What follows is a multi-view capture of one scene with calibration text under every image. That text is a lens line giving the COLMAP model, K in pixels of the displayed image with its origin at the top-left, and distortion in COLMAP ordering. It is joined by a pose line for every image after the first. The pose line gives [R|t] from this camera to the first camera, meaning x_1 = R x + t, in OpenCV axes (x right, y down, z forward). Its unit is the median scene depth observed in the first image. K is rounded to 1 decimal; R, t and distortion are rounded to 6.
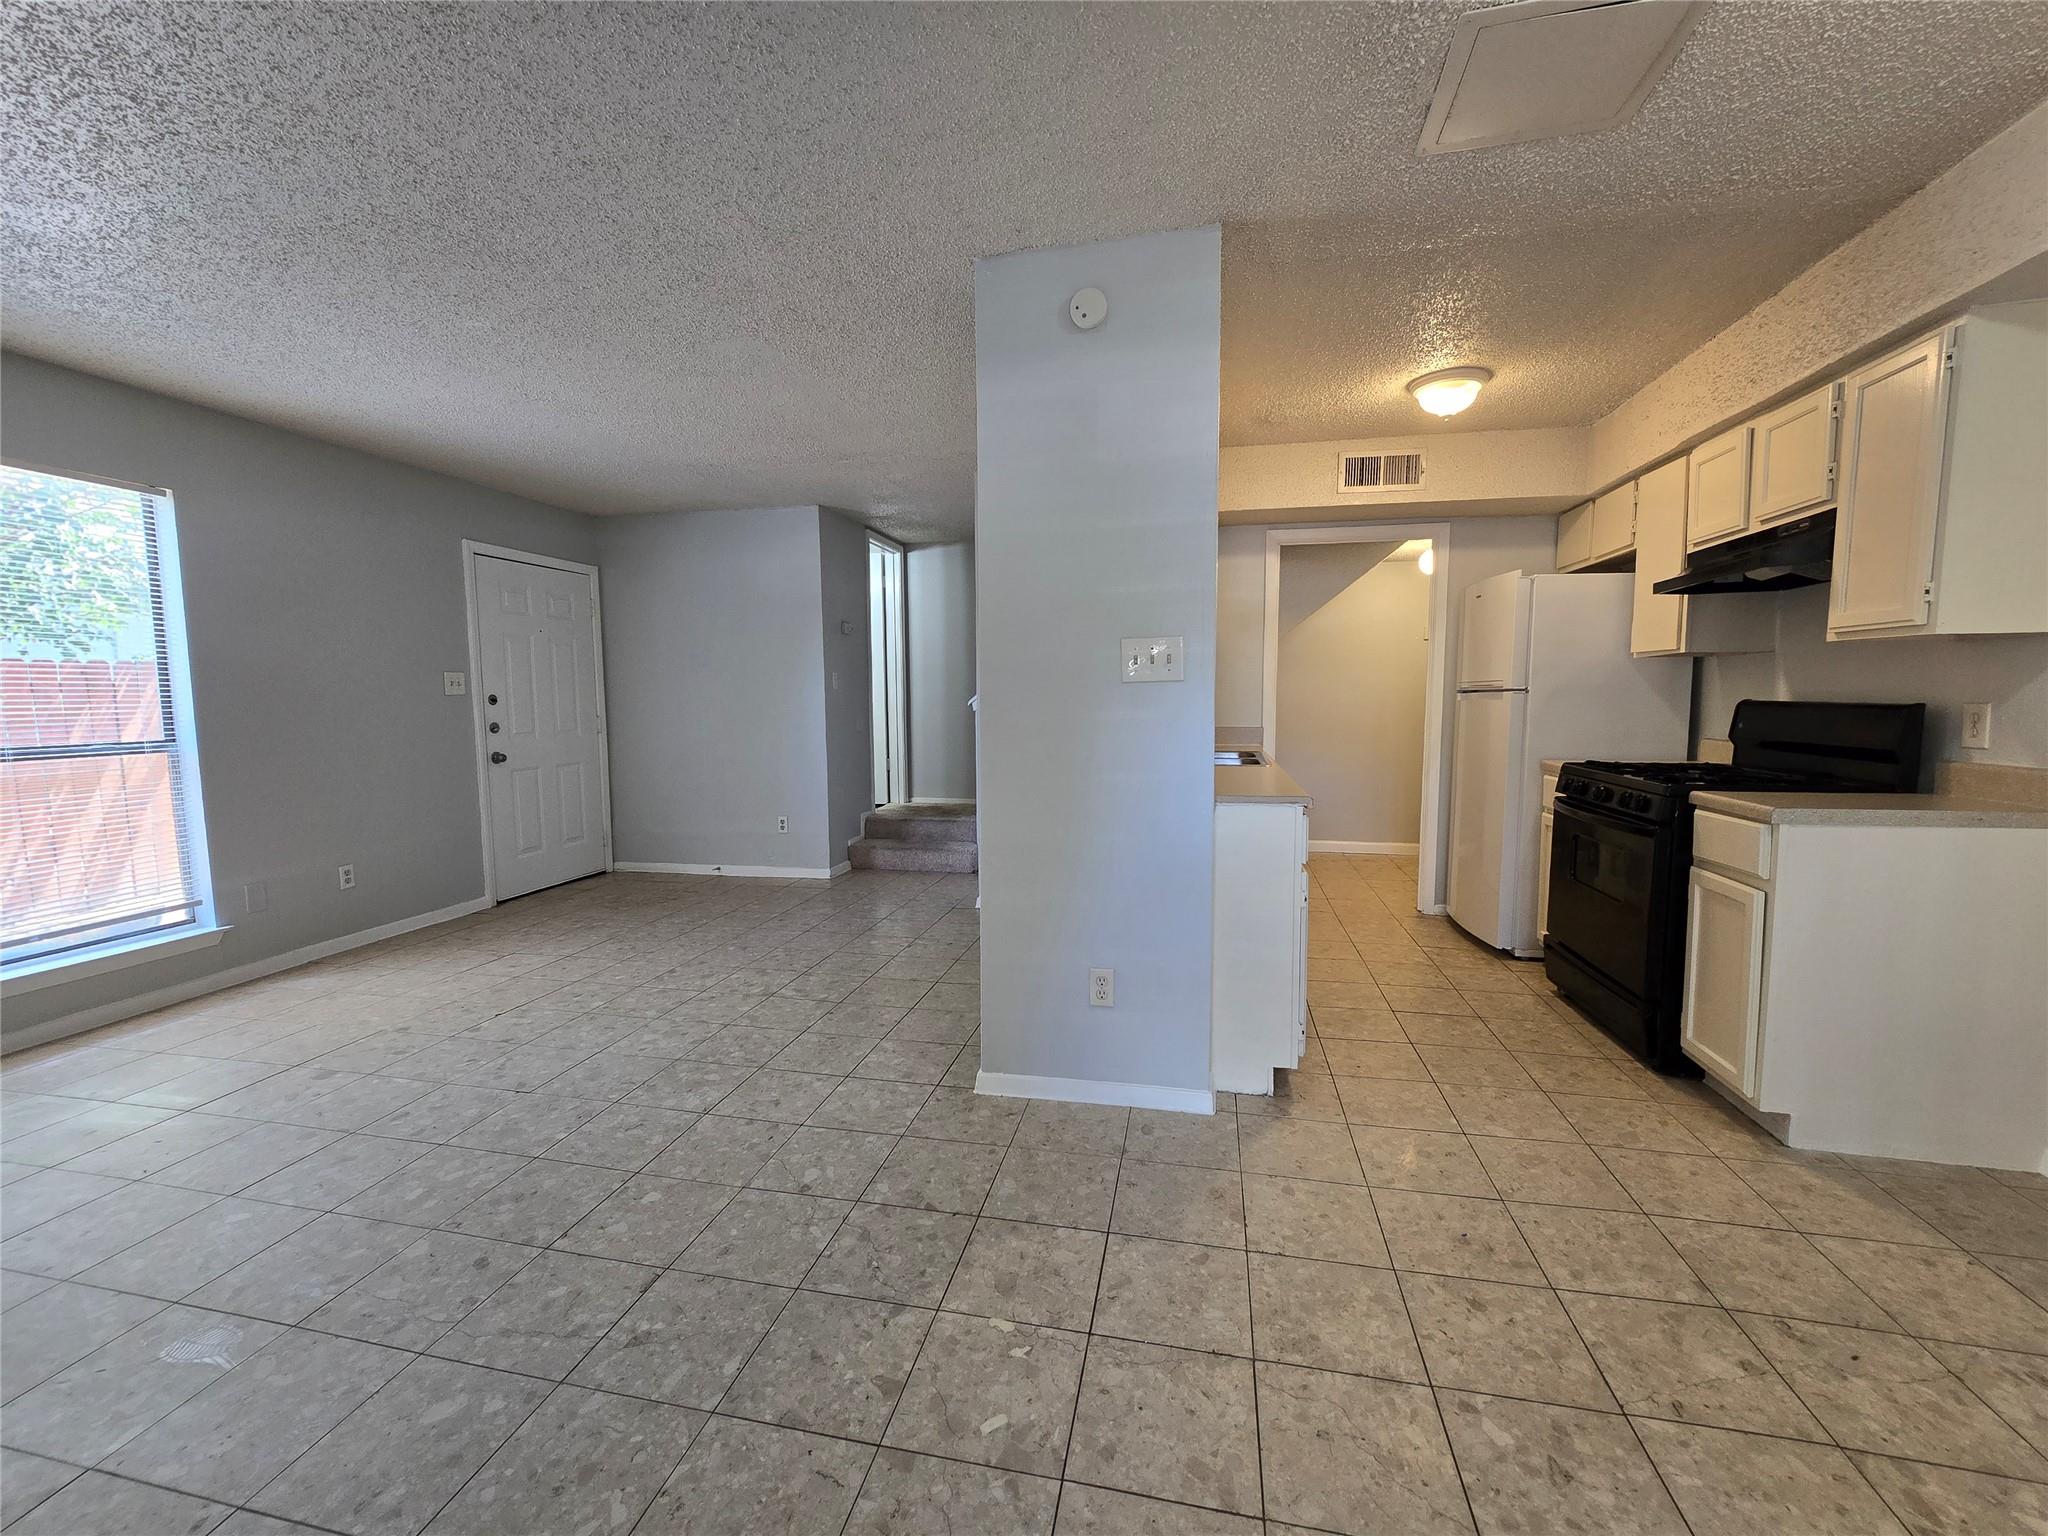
lens RADIAL K [[837.9, 0, 1028.4], [0, 837.9, 766.7], [0, 0, 1]] dist [-0.004219, 0.000829]
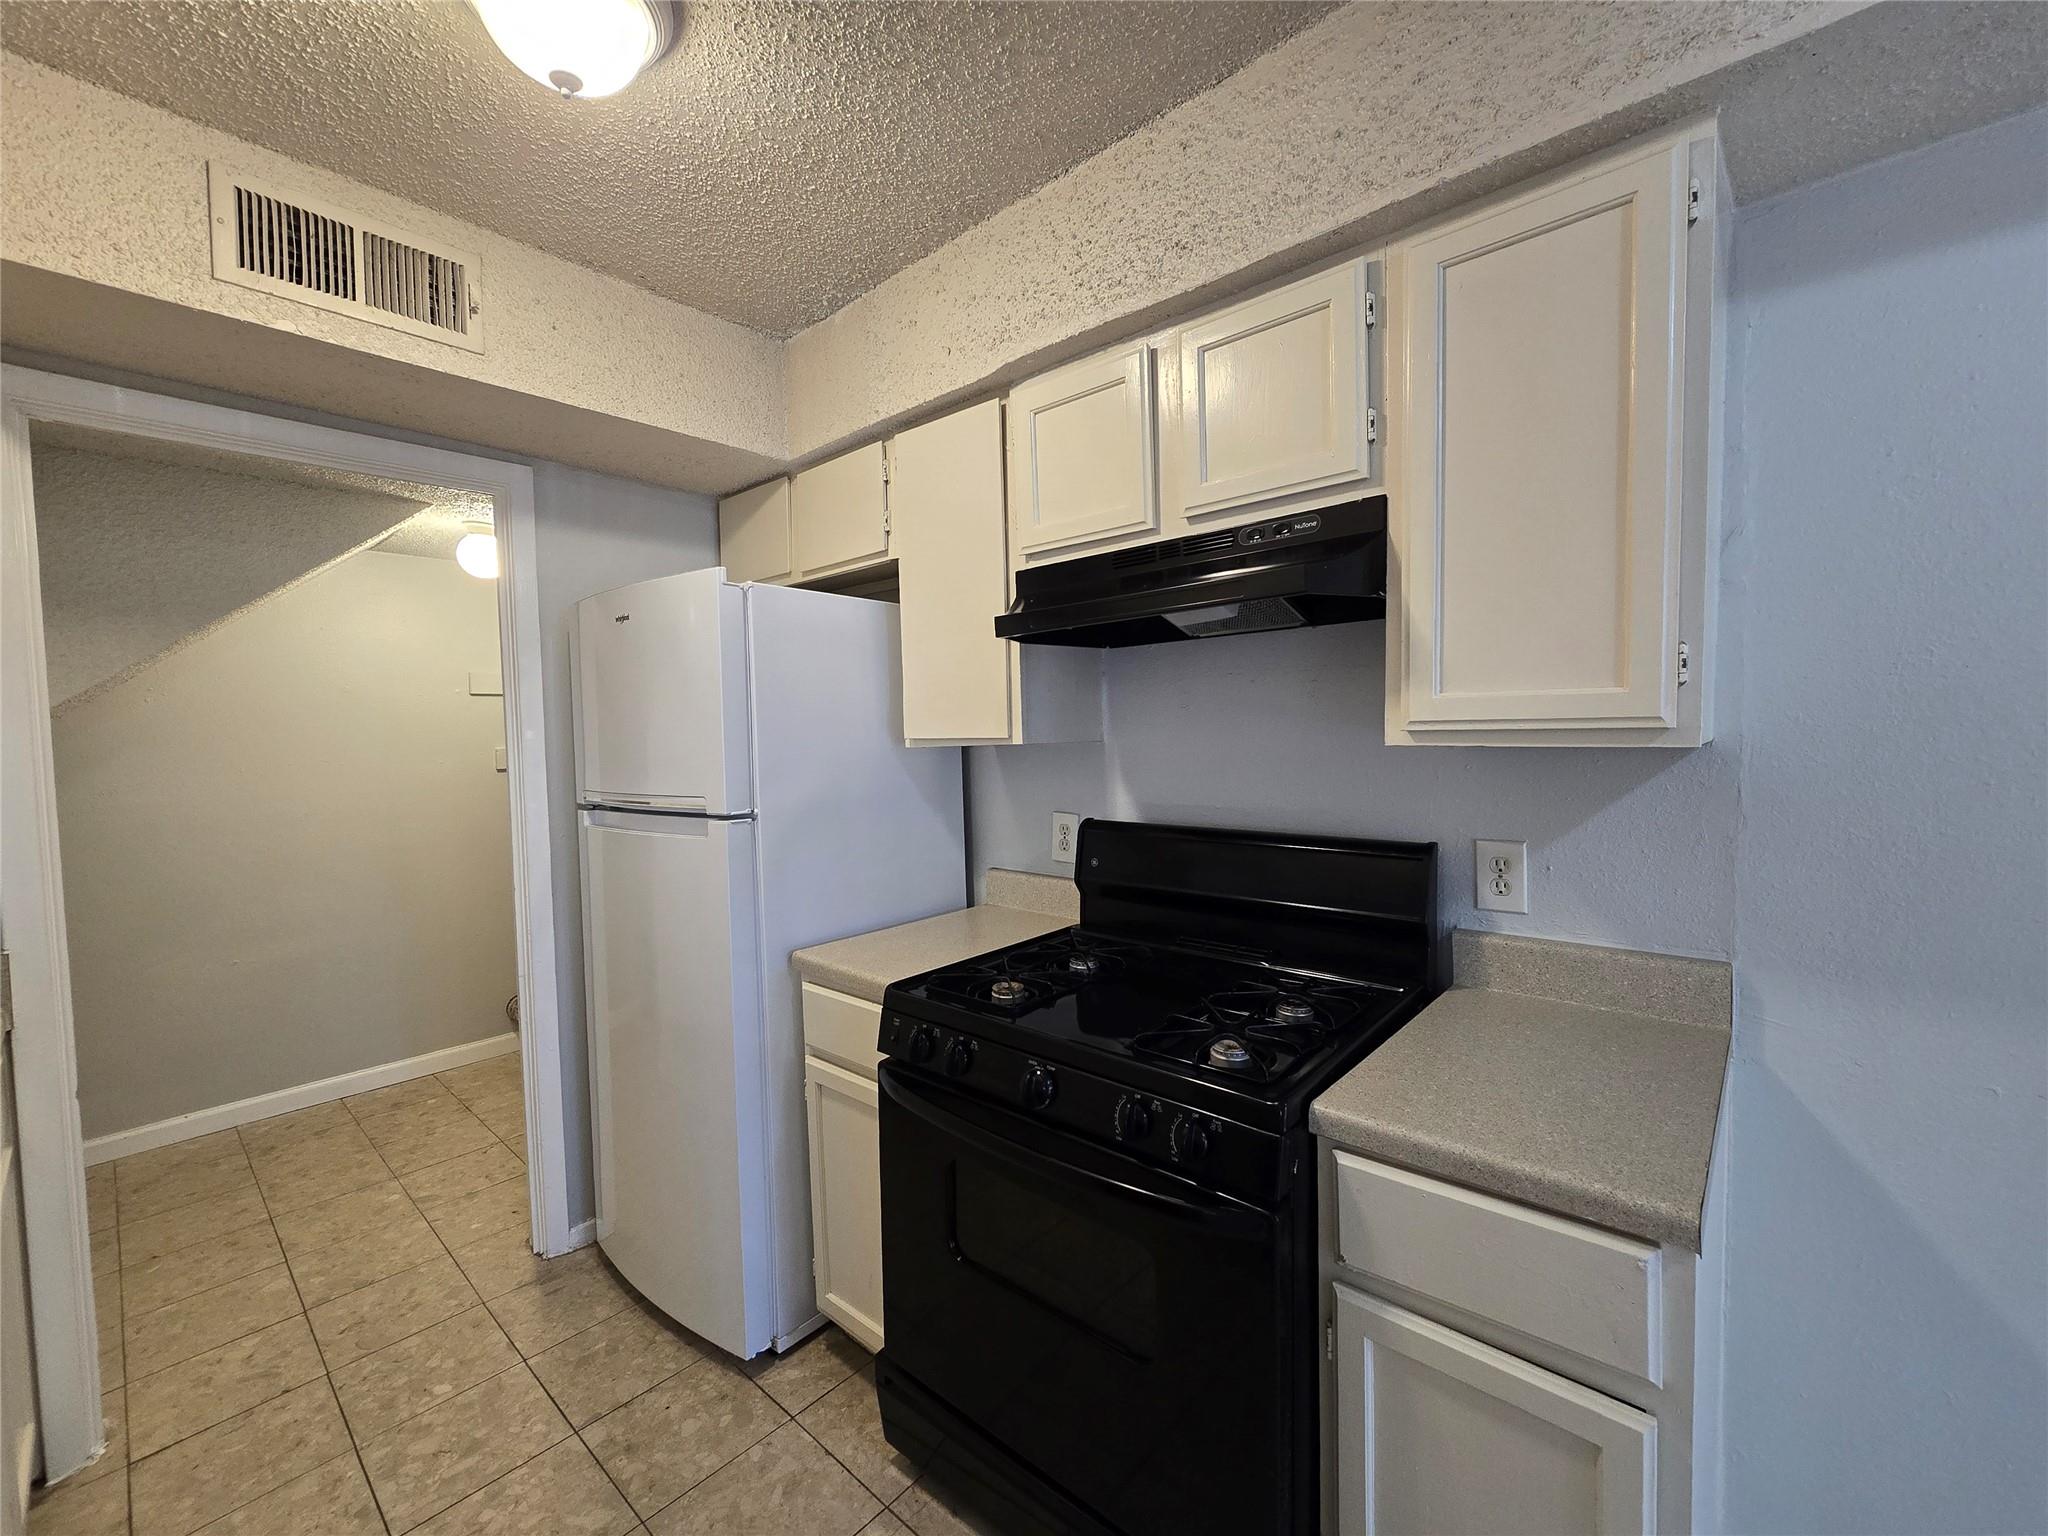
lens RADIAL K [[837.9, 0, 1029.1], [0, 837.9, 769.3], [0, 0, 1]] dist [-0.004219, 0.000829]
pose [[0.492167, -0.049379, 0.869099, 0.320172], [0.096563, 0.995325, 0.001868, -0.132501], [-0.865128, 0.083003, 0.494635, 0.786445]]
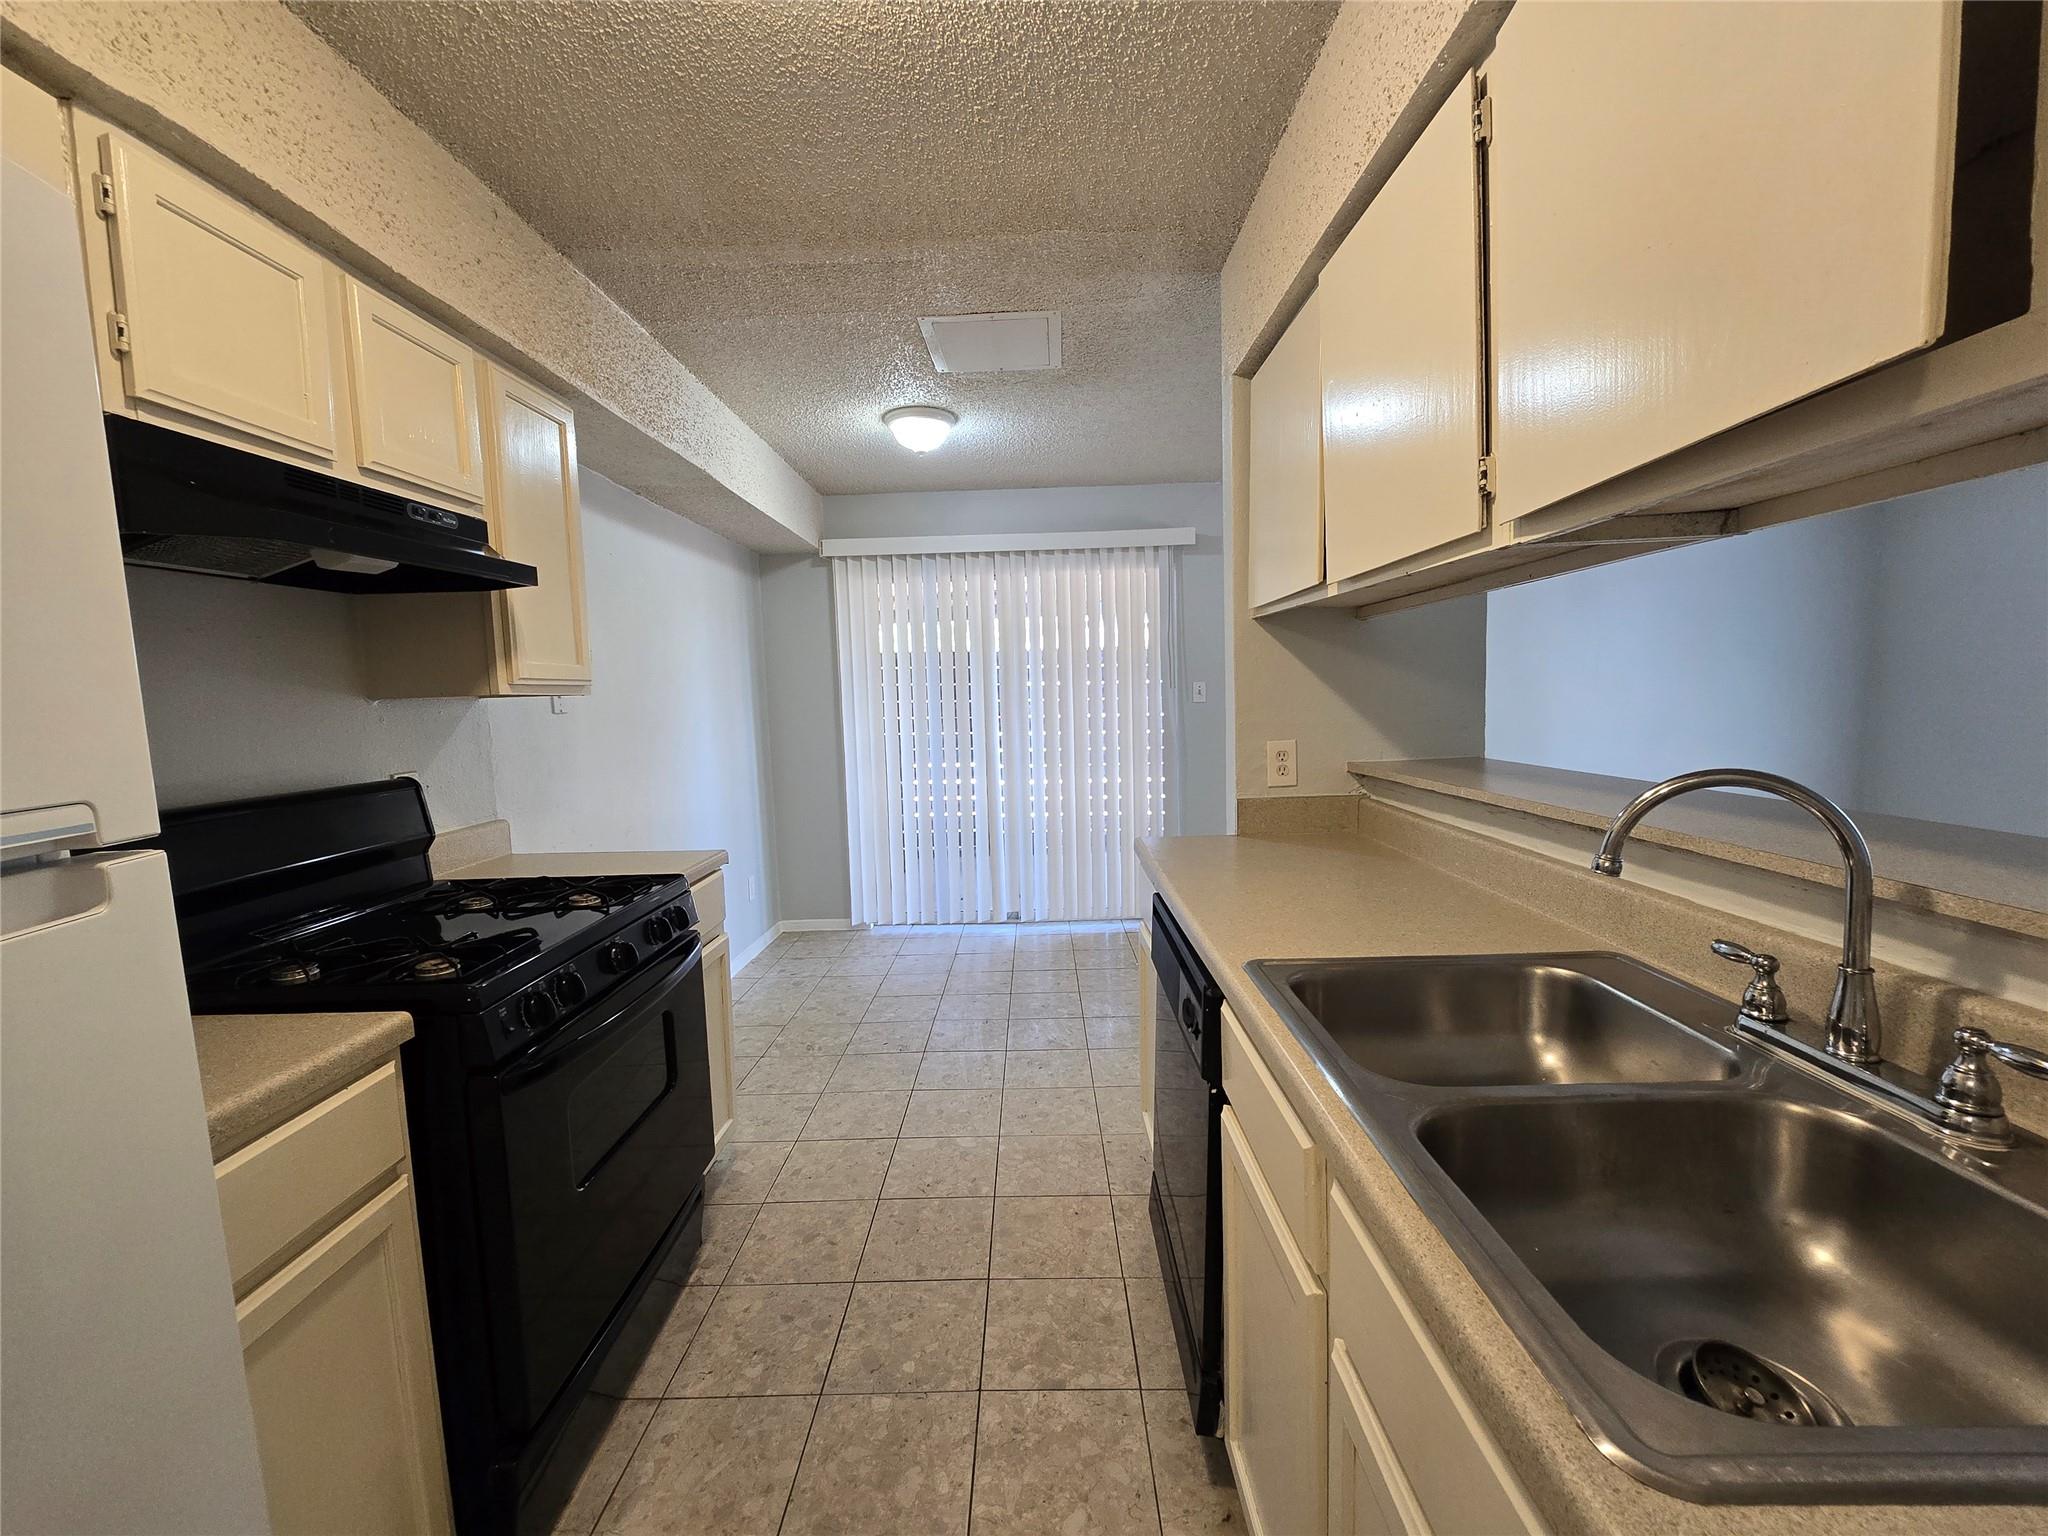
lens RADIAL K [[837.9, 0, 1027.0], [0, 837.9, 769.8], [0, 0, 1]] dist [-0.004219, 0.000829]
pose [[-0.979137, 0.054460, -0.195770, 0.533130], [0.018853, 0.983608, 0.179331, -0.177470], [0.202327, 0.171899, -0.964113, 1.564372]]
